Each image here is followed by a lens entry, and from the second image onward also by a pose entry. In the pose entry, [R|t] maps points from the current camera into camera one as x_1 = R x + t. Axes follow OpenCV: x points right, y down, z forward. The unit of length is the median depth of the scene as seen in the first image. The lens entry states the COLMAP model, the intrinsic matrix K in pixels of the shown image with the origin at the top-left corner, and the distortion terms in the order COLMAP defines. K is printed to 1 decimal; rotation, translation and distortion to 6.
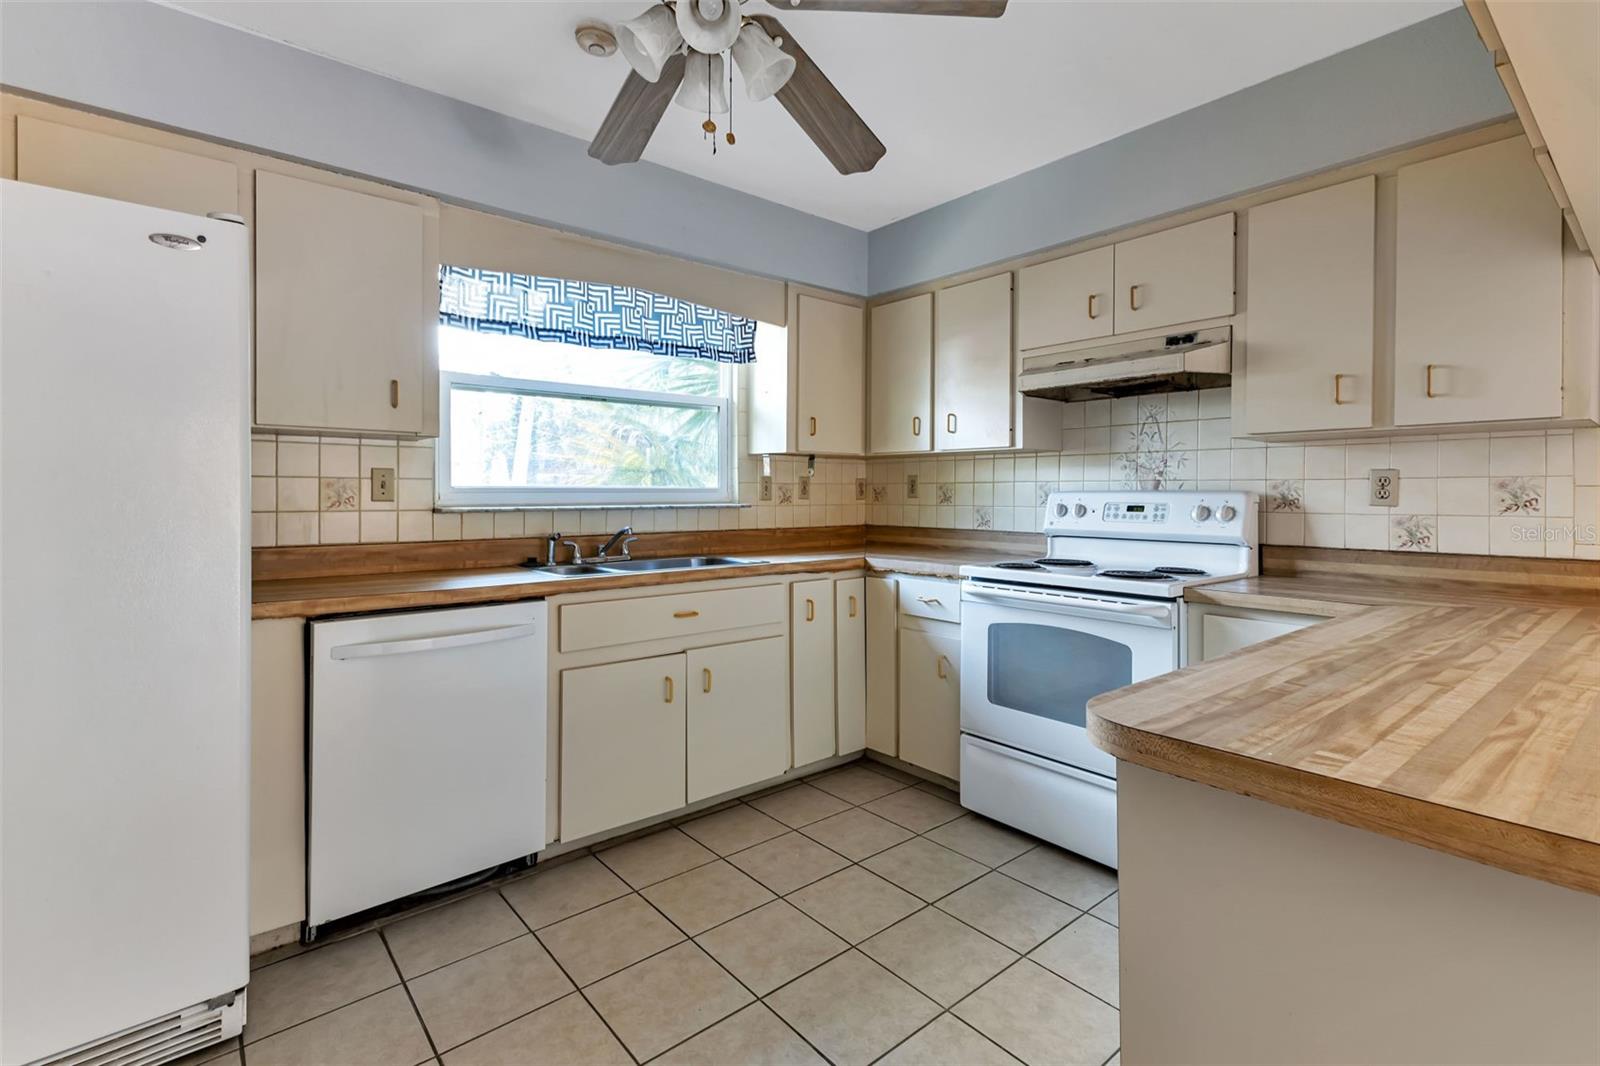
lens RADIAL K [[736.8, 0, 803.4], [0, 736.8, 498.8], [0, 0, 1]] dist [0.018803, 0.000042]
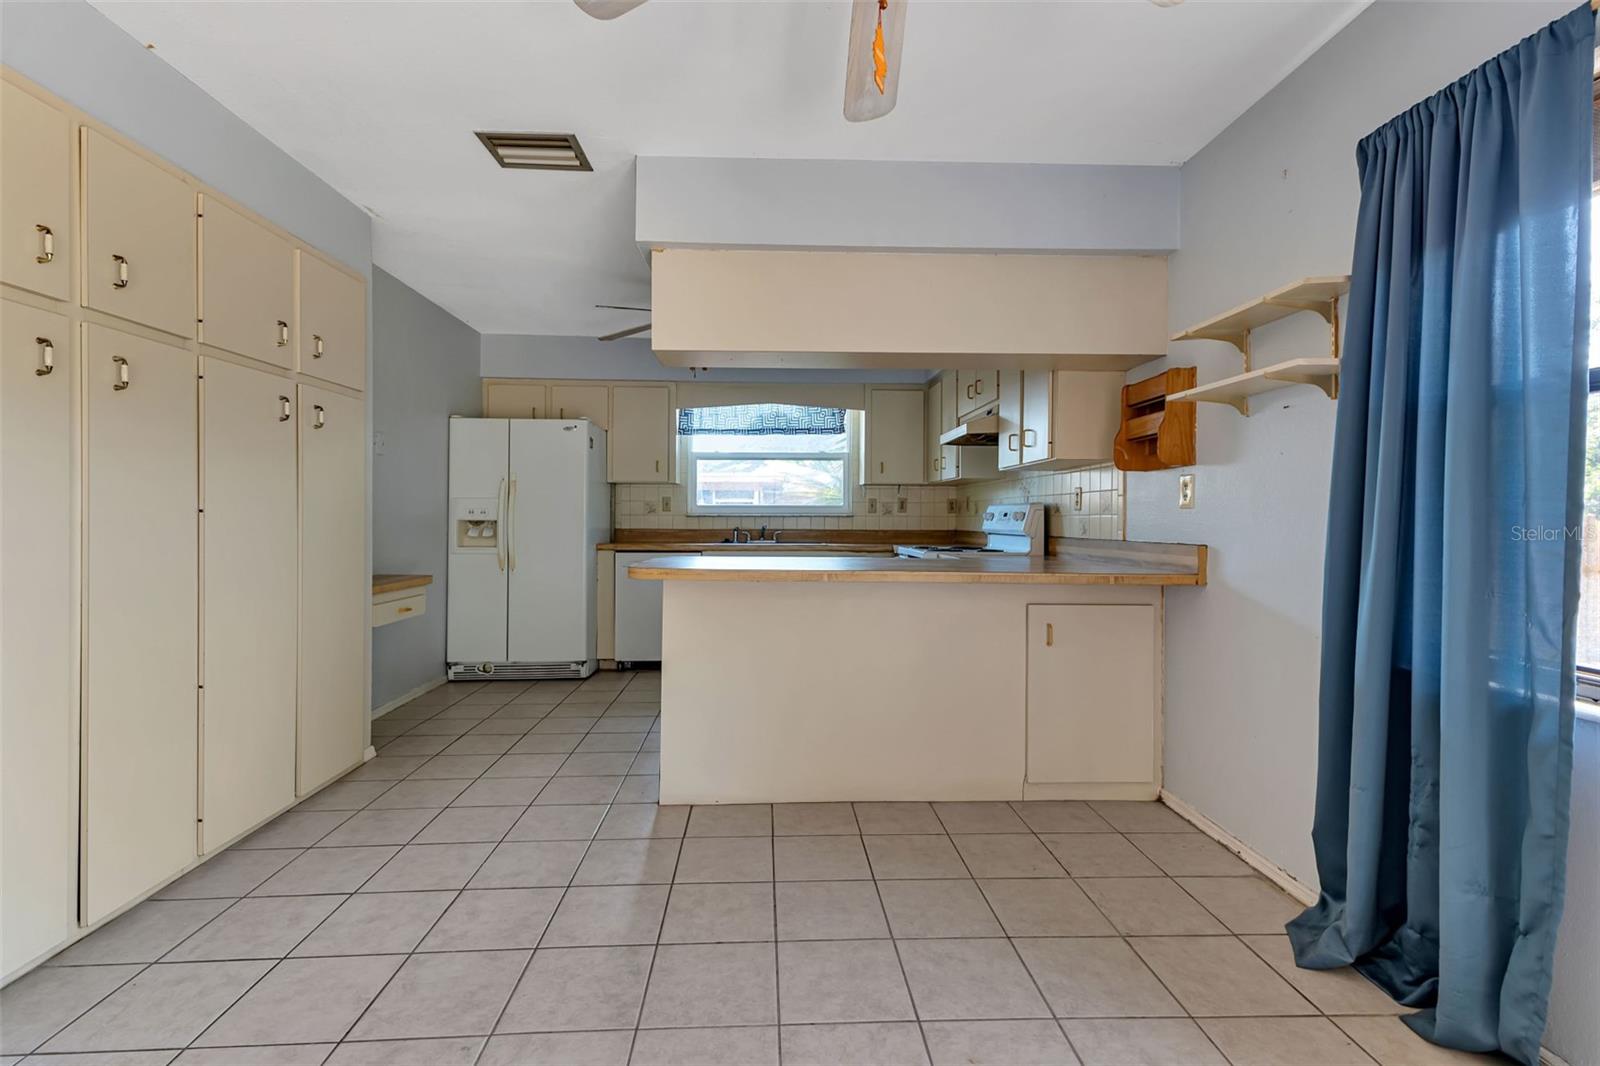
lens RADIAL K [[722.5, 0, 799.2], [0, 722.5, 523.7], [0, 0, 1]] dist [0.015421, -0.000627]
pose [[0.796090, 0.006682, -0.605141, 1.023139], [-0.008432, 0.999964, -0.000051, 0.035655], [0.605119, 0.005143, 0.796118, -0.495785]]
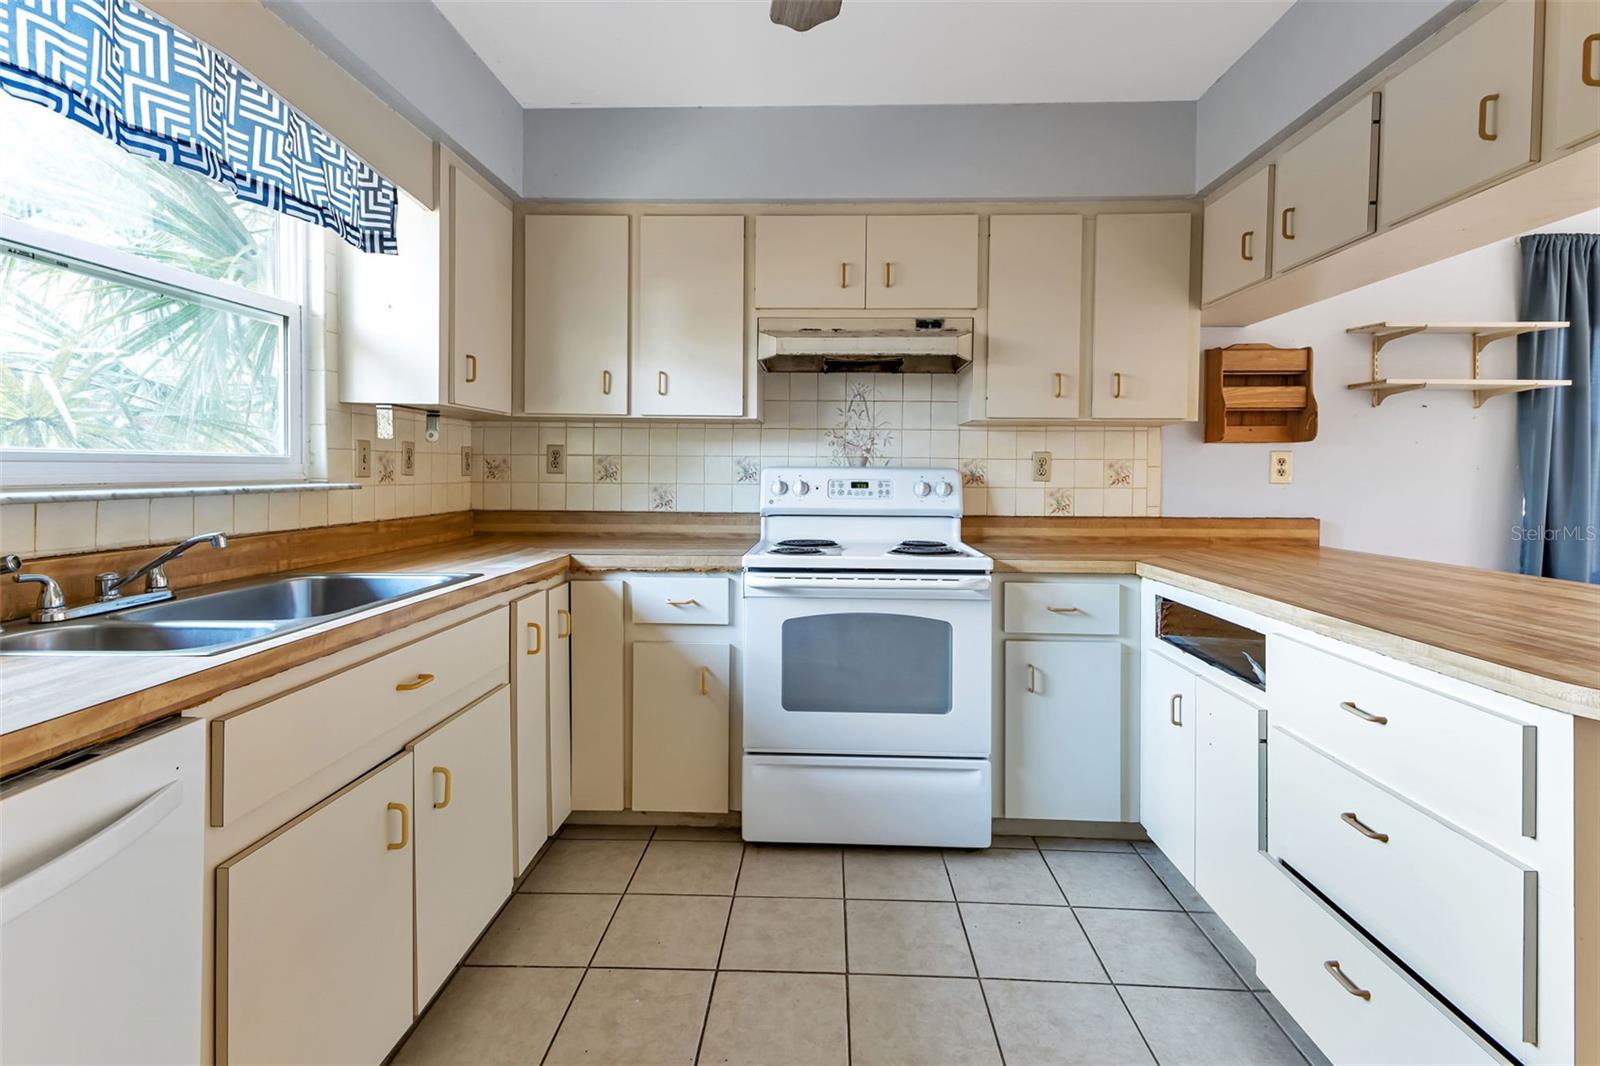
lens RADIAL K [[752.3, 0, 803.8], [0, 752.3, 487.4], [0, 0, 1]] dist [0.019317, -0.000801]
pose [[0.671227, -0.013210, 0.741134, -0.357452], [-0.001187, 0.999821, 0.018896, -0.002749], [-0.741250, -0.013563, 0.671091, 0.363994]]
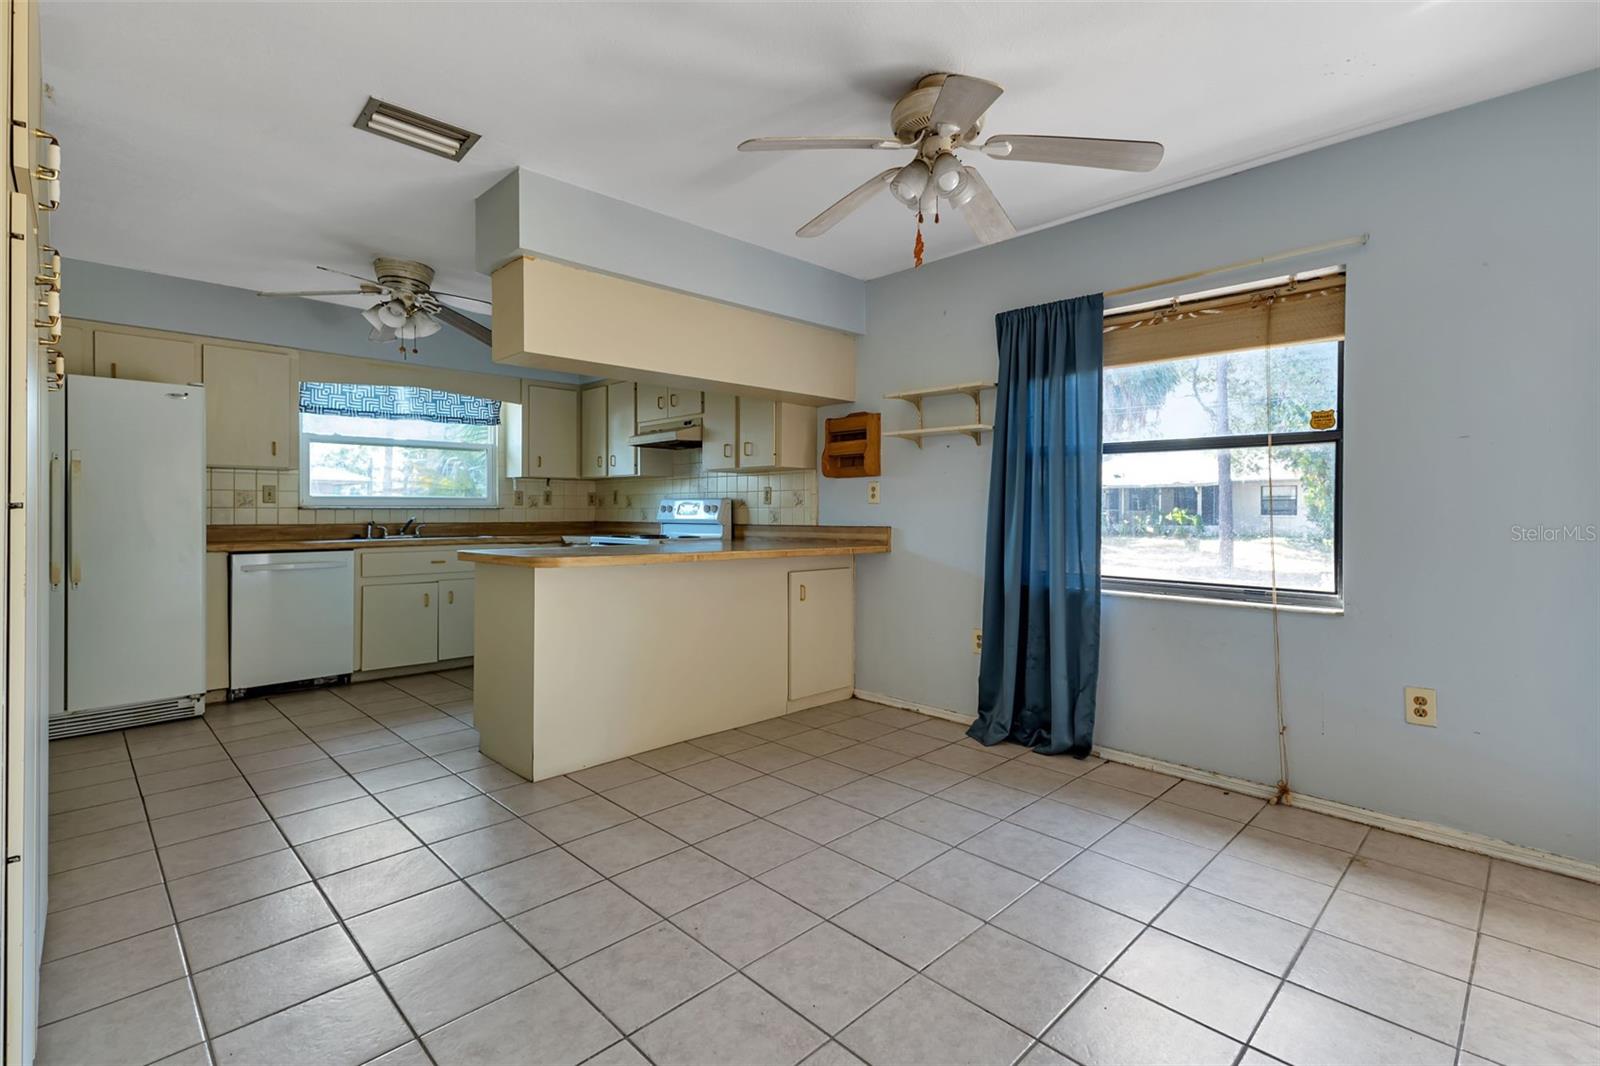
lens RADIAL K [[732.0, 0, 804.0], [0, 732.0, 516.1], [0, 0, 1]] dist [0.017017, -0.000482]
pose [[0.996501, -0.001590, 0.083563, 0.581615], [0.001725, 0.999997, -0.001536, 0.038778], [-0.083561, 0.001675, 0.996501, -0.910092]]
